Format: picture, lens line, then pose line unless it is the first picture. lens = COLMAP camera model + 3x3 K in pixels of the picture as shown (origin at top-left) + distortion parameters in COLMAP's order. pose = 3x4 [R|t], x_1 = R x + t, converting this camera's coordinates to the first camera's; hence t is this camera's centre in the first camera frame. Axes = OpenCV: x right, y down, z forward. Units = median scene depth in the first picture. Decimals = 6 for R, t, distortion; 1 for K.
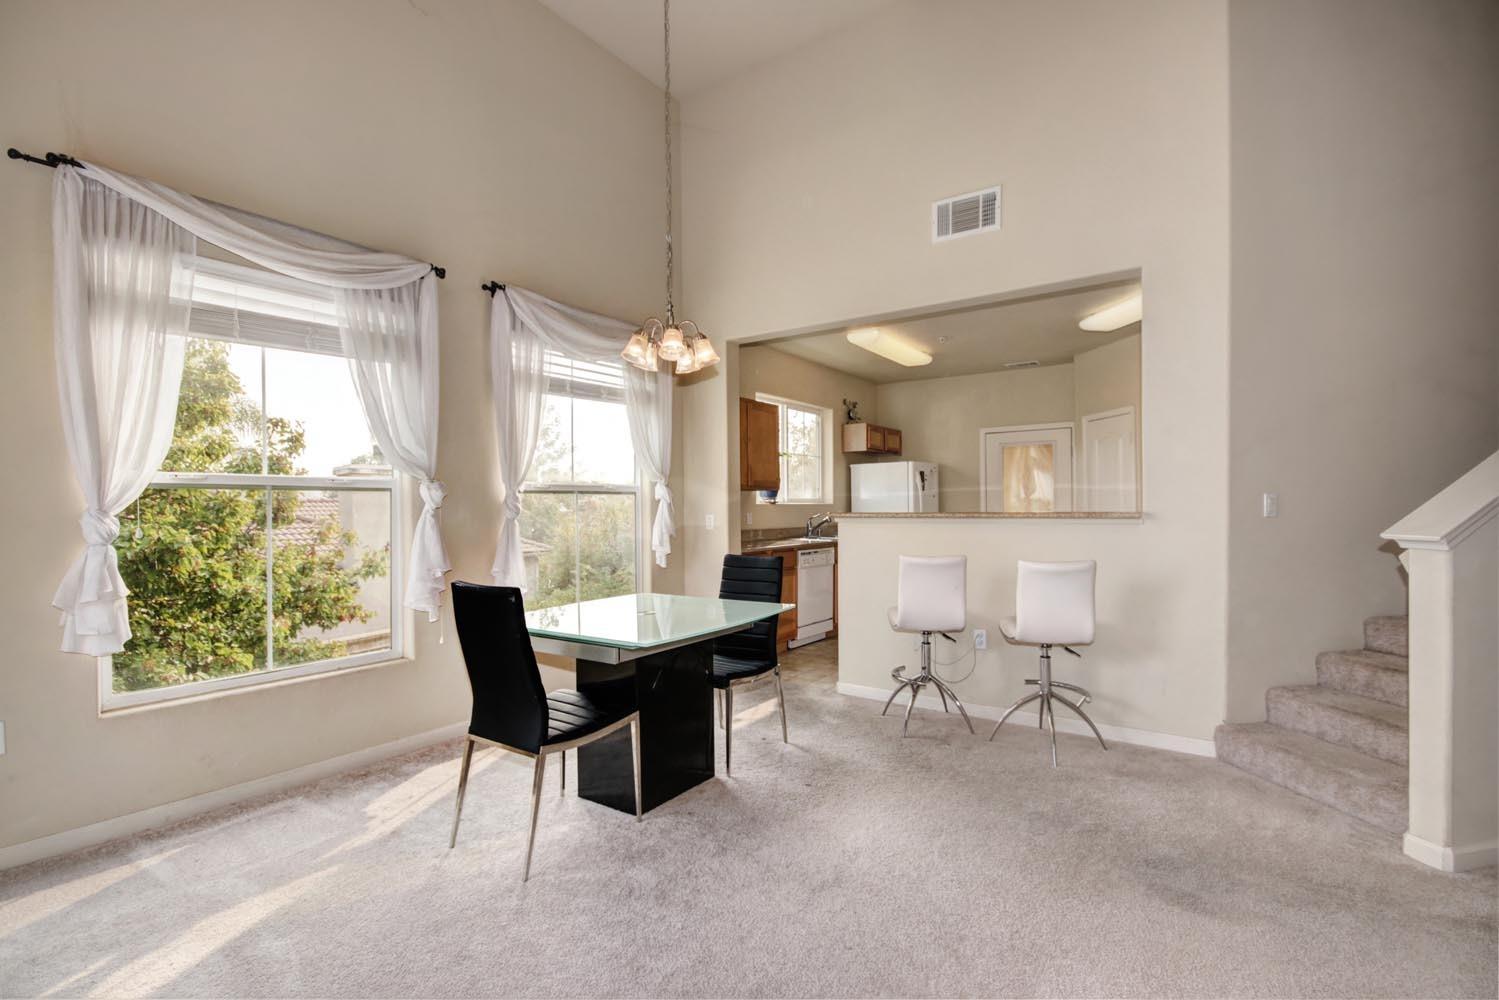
lens RADIAL K [[695.1, 0, 751.7], [0, 695.1, 510.2], [0, 0, 1]] dist [-0.003462, 0.000074]
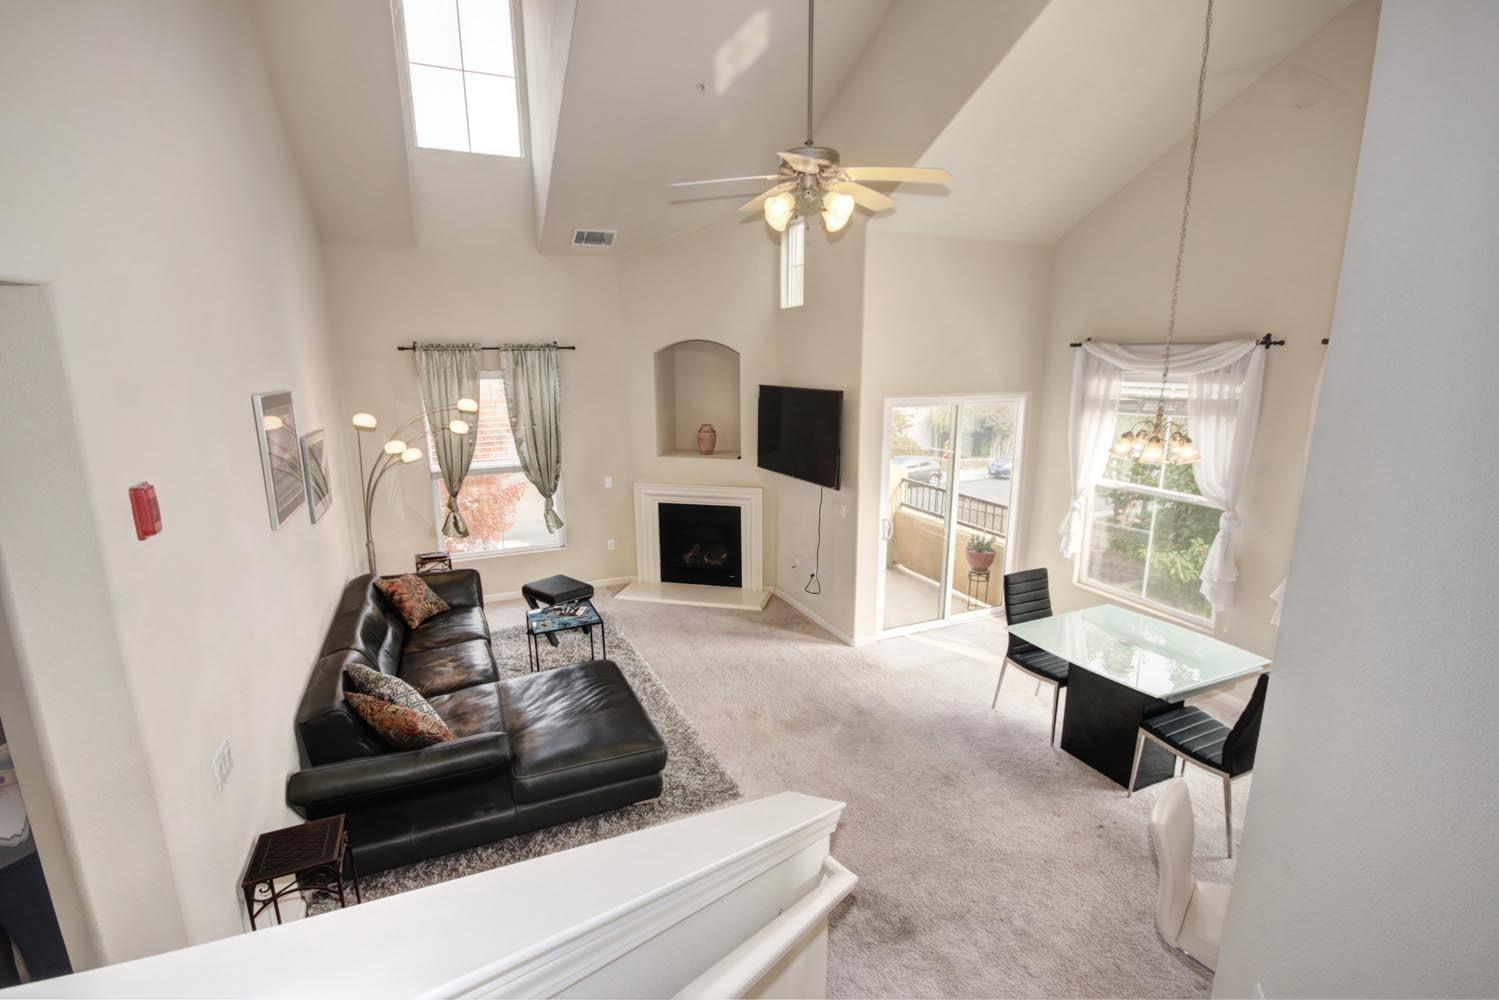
lens RADIAL K [[695.1, 0, 751.7], [0, 695.1, 510.2], [0, 0, 1]] dist [-0.003462, 0.000074]
pose [[-0.508857, 0.200797, -0.837105, 0.956199], [0.005902, 0.973207, 0.229856, -0.305454], [0.860831, 0.112023, -0.496408, 0.764669]]
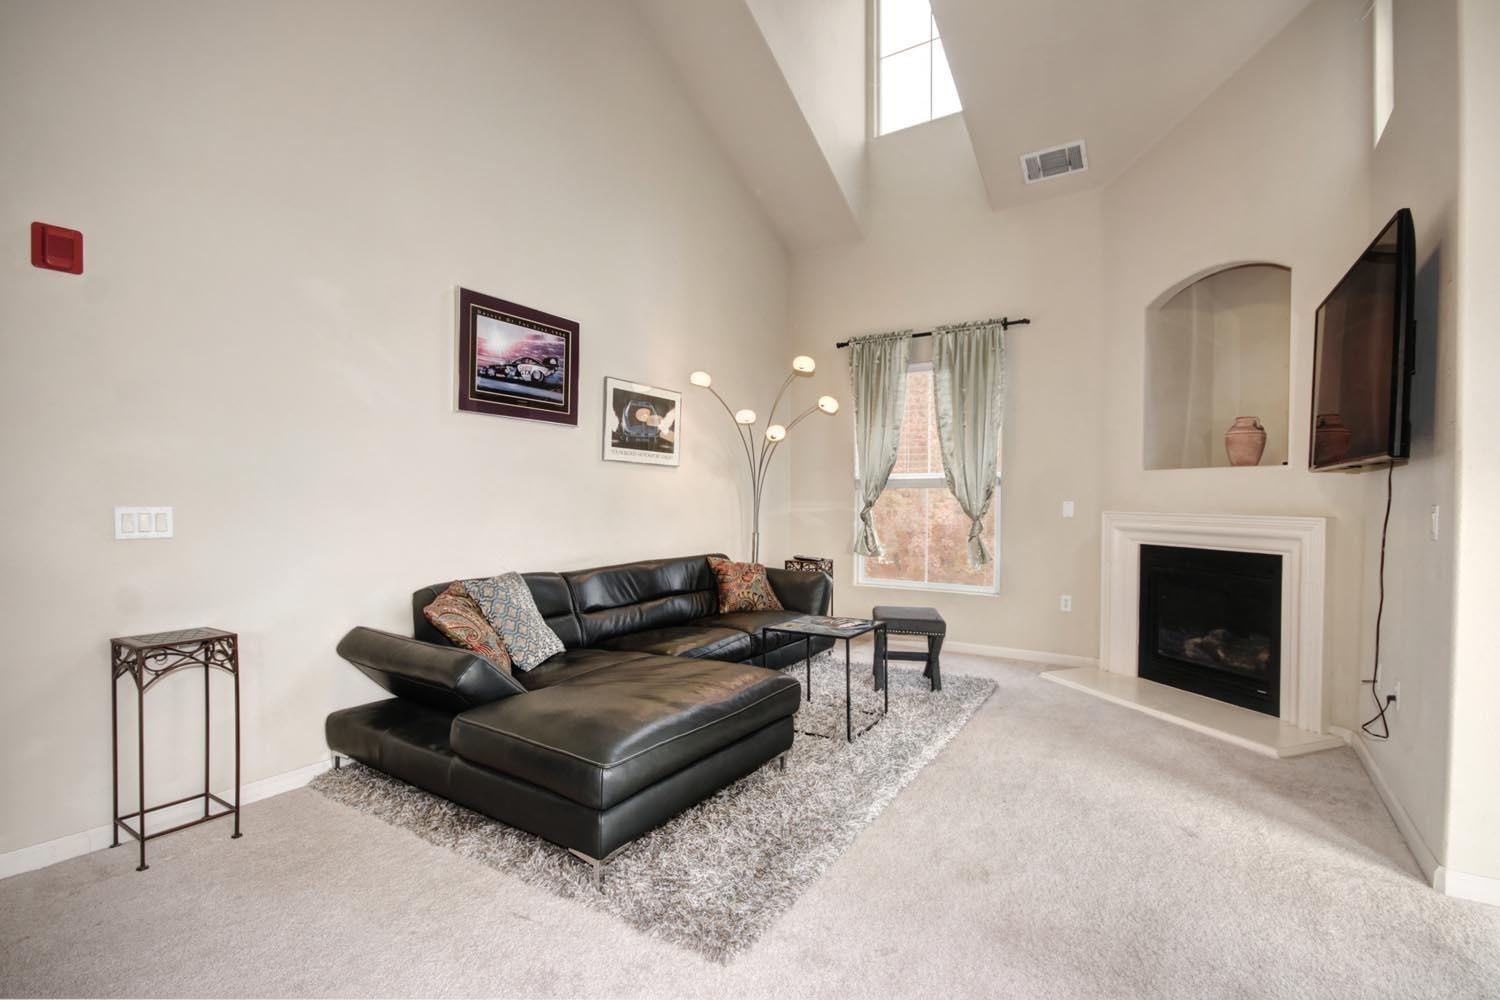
lens RADIAL K [[695.5, 0, 752.2], [0, 695.5, 510.2], [0, 0, 1]] dist [-0.003462, 0.000074]
pose [[-0.999439, 0.006499, -0.032841, 0.236695], [0.005665, 0.999661, 0.025424, -0.002120], [0.032995, 0.025224, -0.999137, 0.758345]]
